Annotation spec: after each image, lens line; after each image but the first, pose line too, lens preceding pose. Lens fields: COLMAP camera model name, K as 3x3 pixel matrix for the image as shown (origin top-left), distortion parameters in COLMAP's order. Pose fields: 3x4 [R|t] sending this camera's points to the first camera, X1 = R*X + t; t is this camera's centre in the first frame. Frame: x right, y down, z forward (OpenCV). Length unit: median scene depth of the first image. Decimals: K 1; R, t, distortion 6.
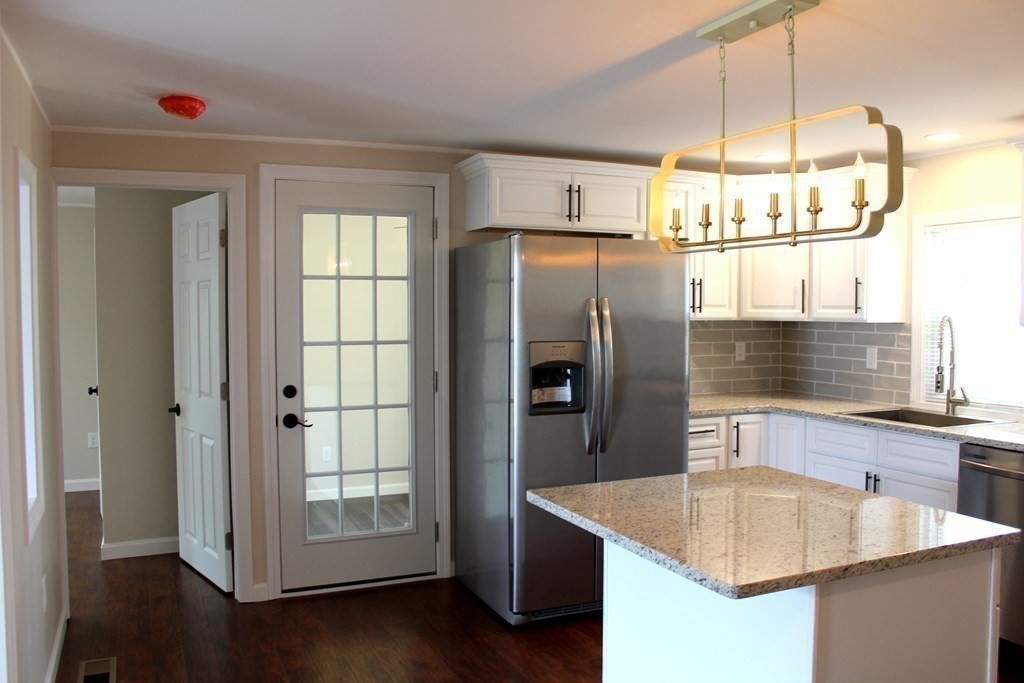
lens RADIAL K [[854.8, 0, 512.0], [0, 854.8, 341.5], [0, 0, 1]] dist [-0.164095, 0.154591]
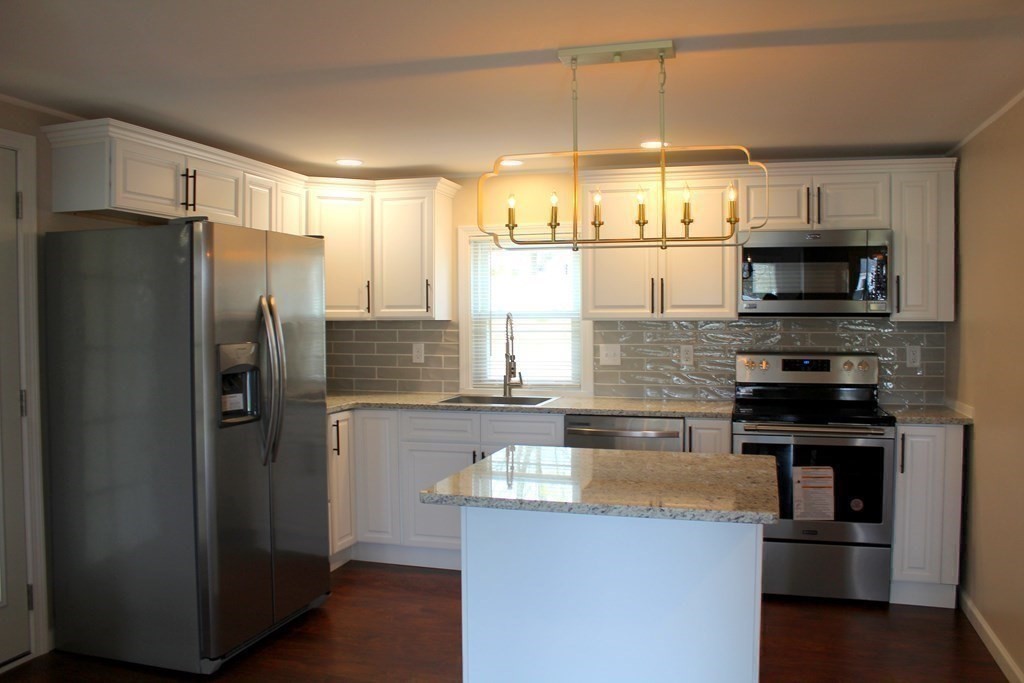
lens RADIAL K [[854.8, 0, 512.0], [0, 854.8, 341.5], [0, 0, 1]] dist [-0.164095, 0.154591]
pose [[0.651348, -0.027327, 0.758287, -0.369545], [0.035807, 0.999345, 0.005258, 0.003301], [-0.757934, 0.023727, 0.651900, 0.178957]]
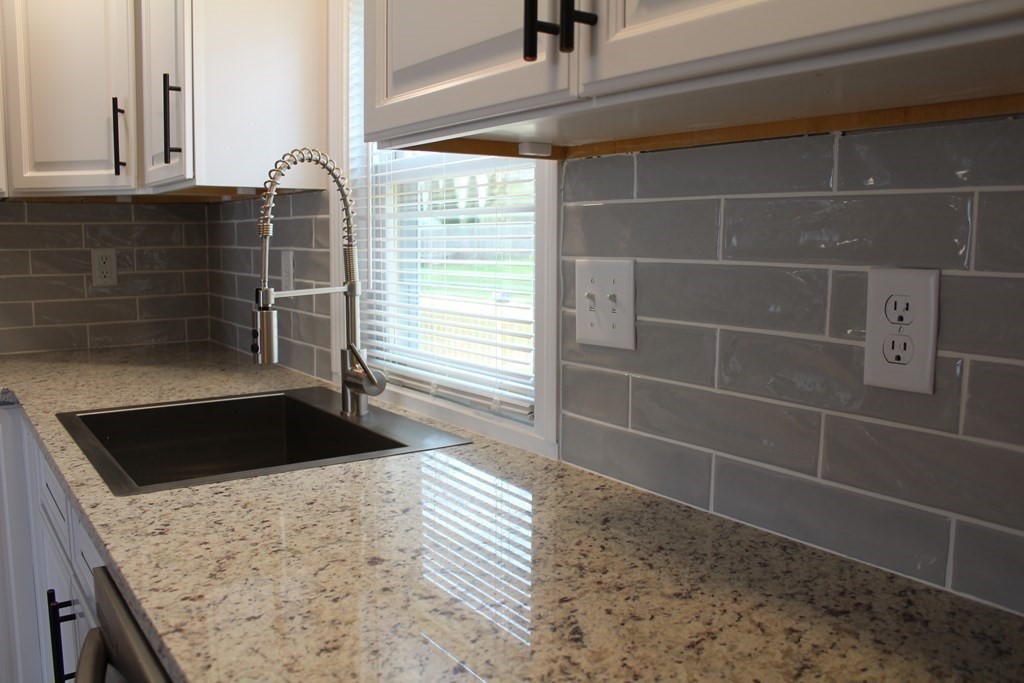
lens RADIAL K [[854.8, 0, 512.0], [0, 854.8, 341.5], [0, 0, 1]] dist [-0.164095, 0.154591]
pose [[0.981112, -0.023784, 0.191972, 0.494757], [0.008458, 0.996738, 0.080261, 0.021963], [-0.193255, -0.077122, 0.978113, 0.559895]]
